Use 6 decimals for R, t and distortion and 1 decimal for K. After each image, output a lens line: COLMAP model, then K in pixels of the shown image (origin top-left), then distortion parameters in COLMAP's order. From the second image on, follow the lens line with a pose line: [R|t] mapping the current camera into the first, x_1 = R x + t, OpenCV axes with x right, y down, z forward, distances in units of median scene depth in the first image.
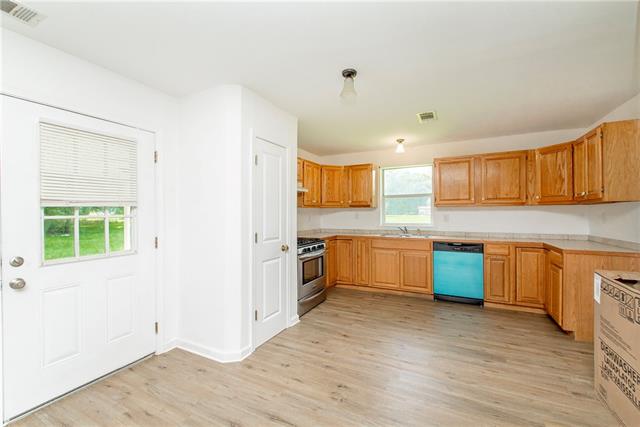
lens RADIAL K [[264.8, 0, 319.4], [0, 264.8, 212.6], [0, 0, 1]] dist [0.013572, 0.000054]
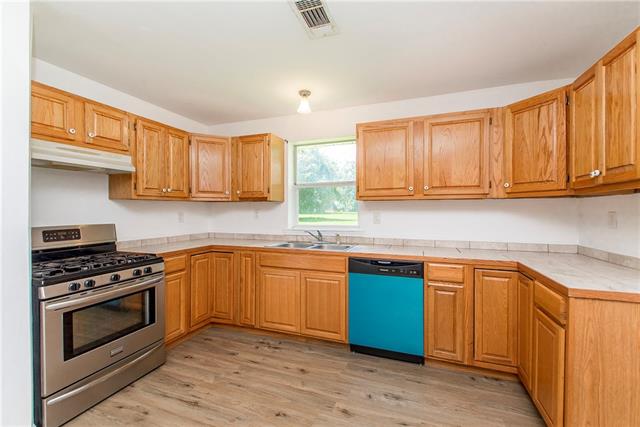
lens RADIAL K [[264.8, 0, 324.1], [0, 264.8, 213.0], [0, 0, 1]] dist [0.013572, 0.000054]
pose [[0.990632, 0.002029, 0.136545, 0.295691], [-0.003732, 0.999918, 0.012213, 0.000979], [-0.136509, -0.012608, 0.990559, 0.419031]]
